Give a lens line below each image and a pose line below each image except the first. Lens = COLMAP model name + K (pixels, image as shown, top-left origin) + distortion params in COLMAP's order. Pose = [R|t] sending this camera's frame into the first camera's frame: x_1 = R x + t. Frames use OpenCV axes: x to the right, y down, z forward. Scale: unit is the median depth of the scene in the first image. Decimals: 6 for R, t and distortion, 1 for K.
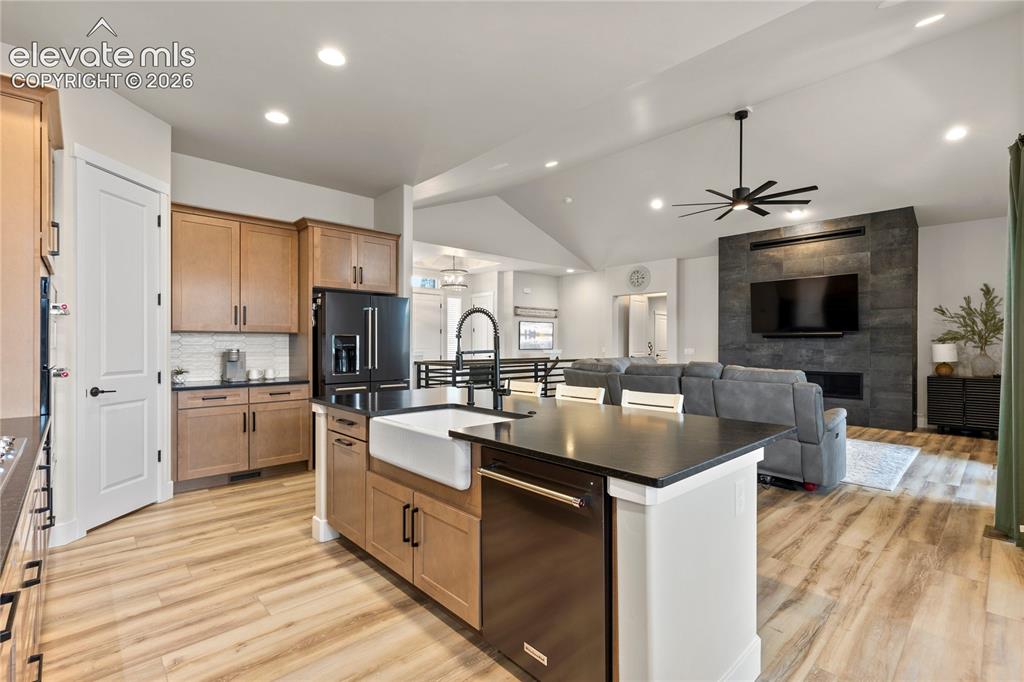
lens RADIAL K [[469.3, 0, 512.6], [0, 469.3, 344.2], [0, 0, 1]] dist [0.009521, -0.002566]
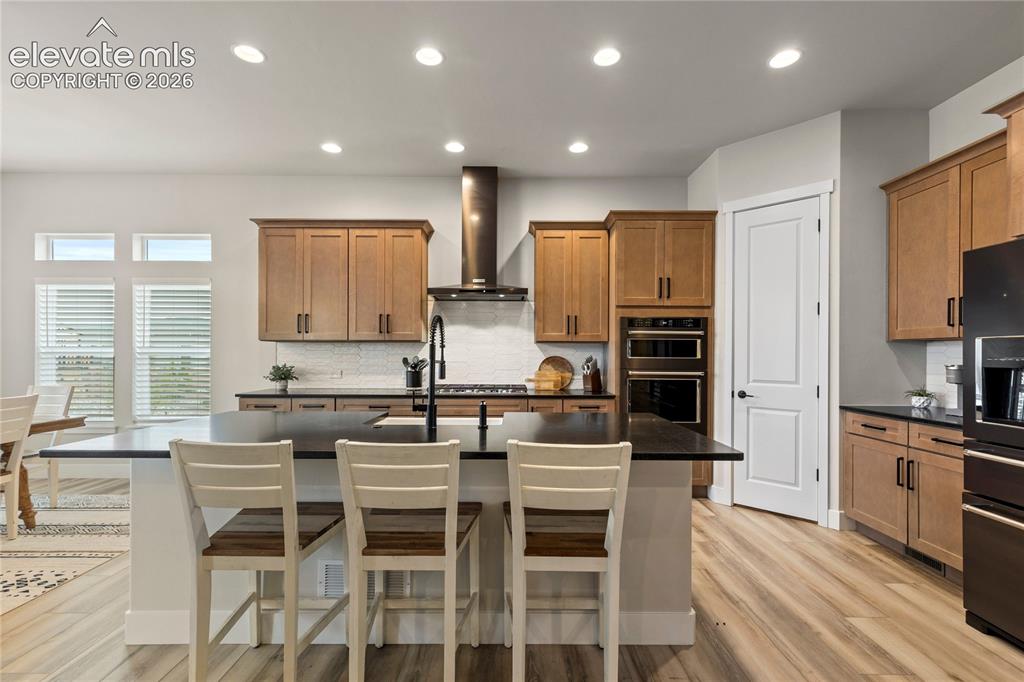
lens RADIAL K [[469.3, 0, 516.8], [0, 469.3, 353.8], [0, 0, 1]] dist [0.009521, -0.002566]
pose [[-0.676536, -0.005256, -0.736391, 0.281262], [-0.006524, 0.999978, -0.001143, 0.000211], [0.736381, 0.004031, -0.676555, 0.952733]]
